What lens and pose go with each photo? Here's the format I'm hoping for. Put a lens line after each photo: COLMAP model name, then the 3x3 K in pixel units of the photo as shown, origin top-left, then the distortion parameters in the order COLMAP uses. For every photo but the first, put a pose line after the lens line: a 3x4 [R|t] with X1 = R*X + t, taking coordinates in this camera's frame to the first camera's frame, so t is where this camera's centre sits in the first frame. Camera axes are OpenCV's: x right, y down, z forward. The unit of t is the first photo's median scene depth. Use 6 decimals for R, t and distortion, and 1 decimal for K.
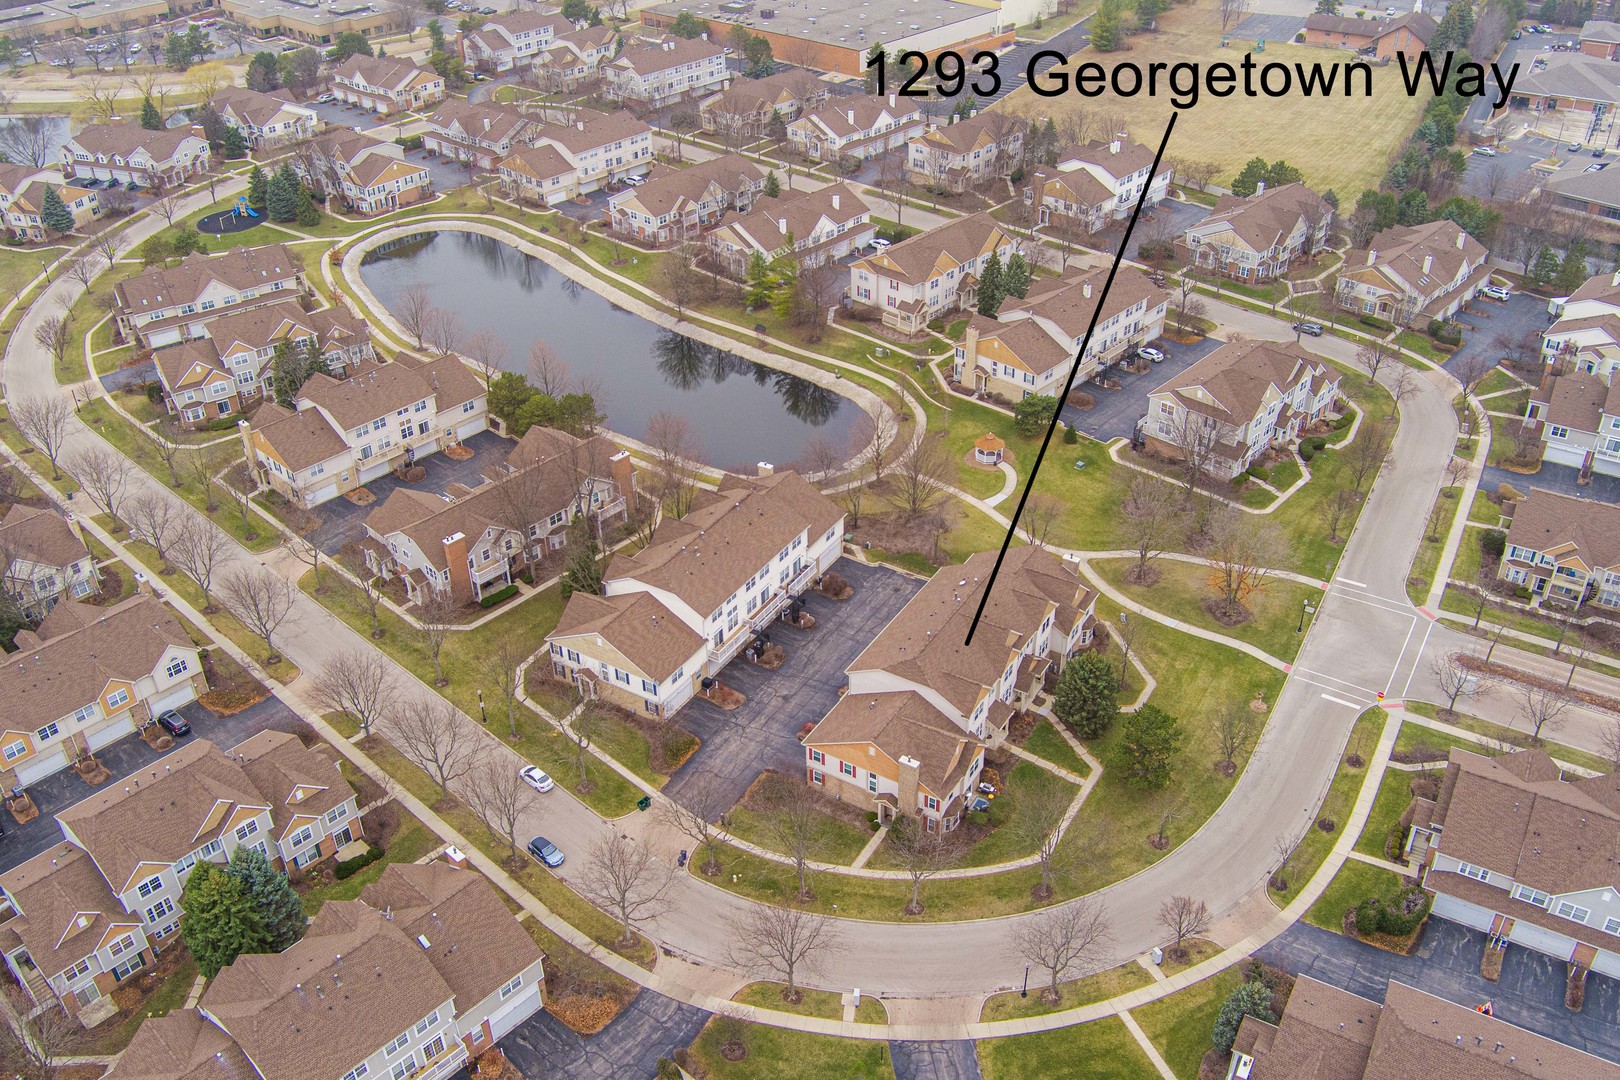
lens RADIAL K [[1274.2, 0, 810.9], [0, 1274.2, 540.7], [0, 0, 1]] dist [-0.071987, -0.004293]
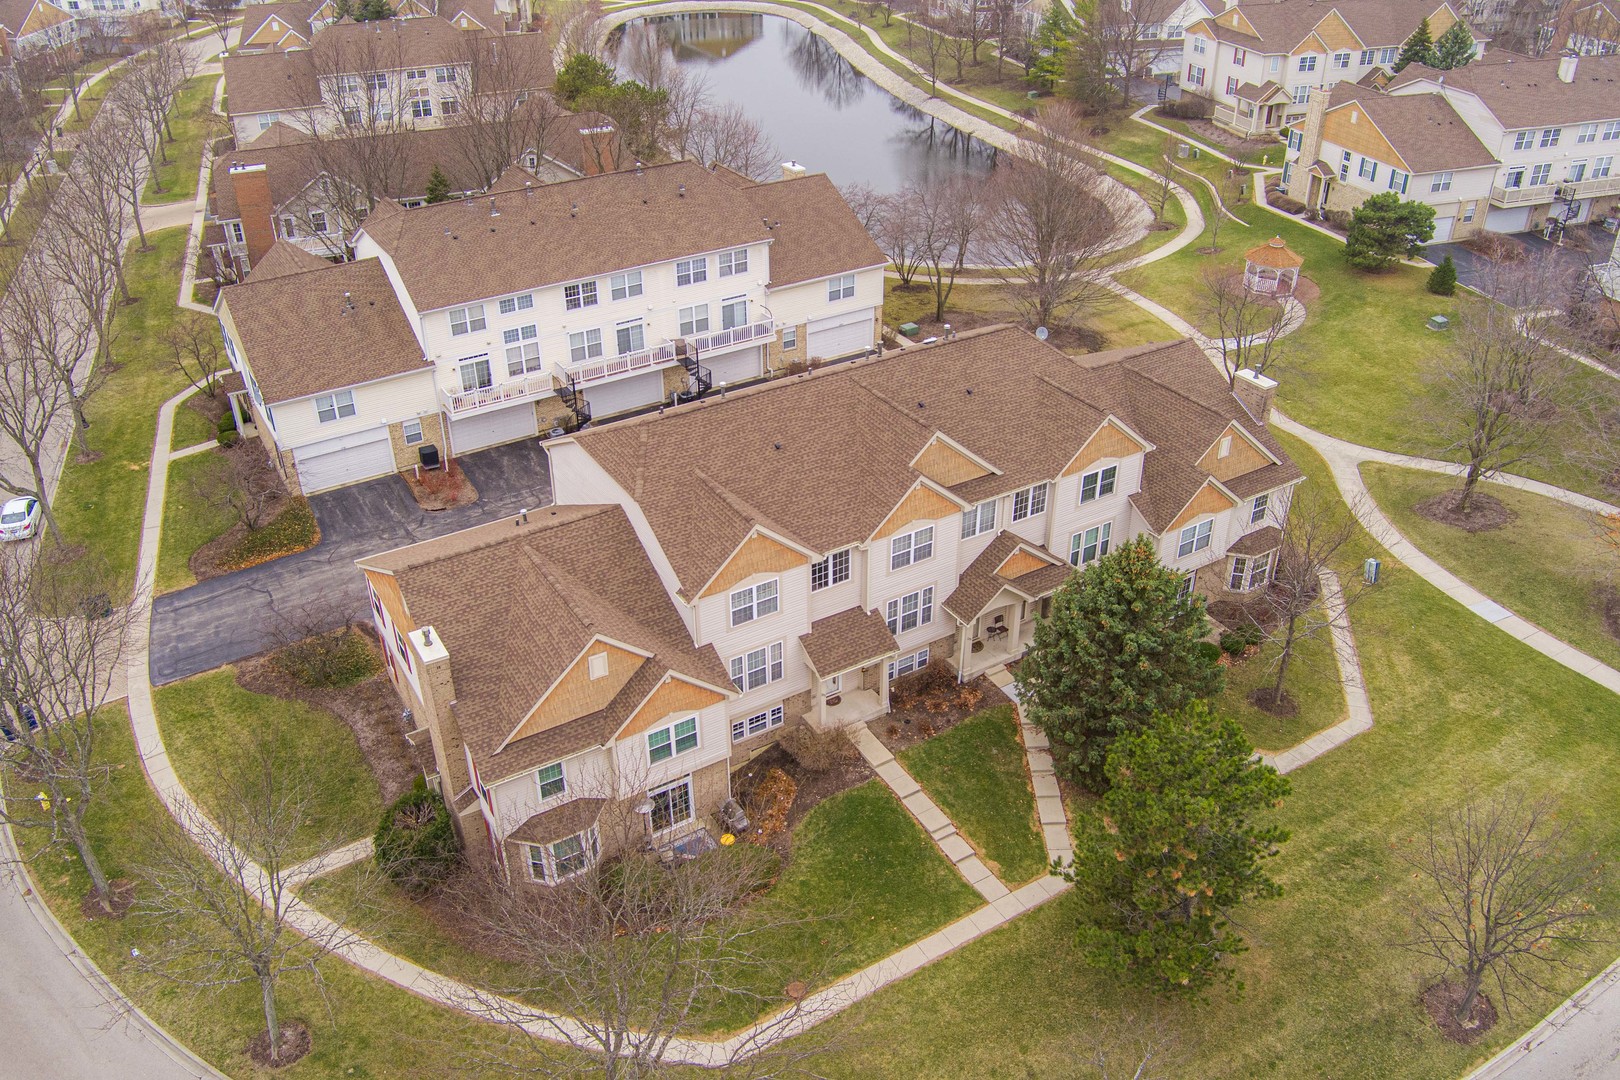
lens RADIAL K [[1274.2, 0, 809.8], [0, 1274.2, 538.3], [0, 0, 1]] dist [-0.071987, -0.004293]
pose [[0.898933, 0.246812, -0.361944, 0.183642], [-0.252689, 0.967024, 0.031836, 0.067798], [0.357866, 0.062841, 0.931656, 0.447613]]
